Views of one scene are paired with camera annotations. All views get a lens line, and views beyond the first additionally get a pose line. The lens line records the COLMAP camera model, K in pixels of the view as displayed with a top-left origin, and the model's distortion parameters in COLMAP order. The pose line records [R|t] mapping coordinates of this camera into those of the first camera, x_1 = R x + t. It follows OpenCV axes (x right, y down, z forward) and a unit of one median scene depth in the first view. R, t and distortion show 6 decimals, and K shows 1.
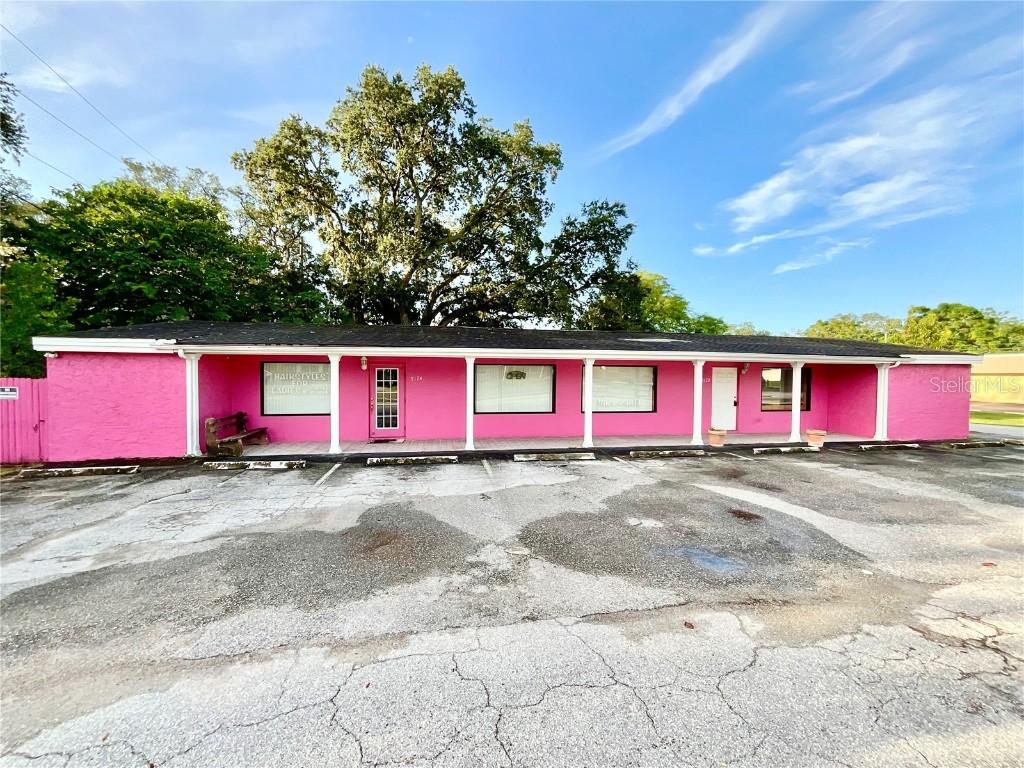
lens RADIAL K [[420.7, 0, 514.9], [0, 420.7, 383.9], [0, 0, 1]] dist [0.001752, -0.001665]
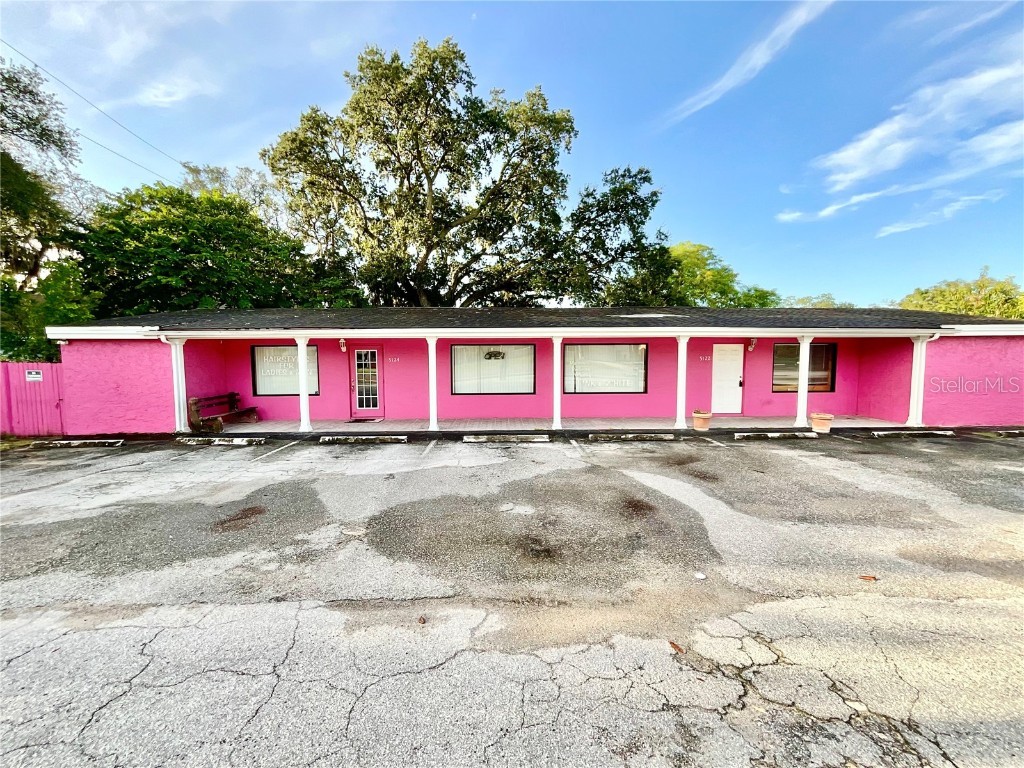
lens RADIAL K [[420.7, 0, 516.4], [0, 420.7, 384.1], [0, 0, 1]] dist [0.001752, -0.001665]
pose [[0.988715, -0.001793, -0.149798, 0.220702], [0.008477, 0.998996, 0.043990, 0.004088], [0.149569, -0.044764, 0.987737, 0.039061]]
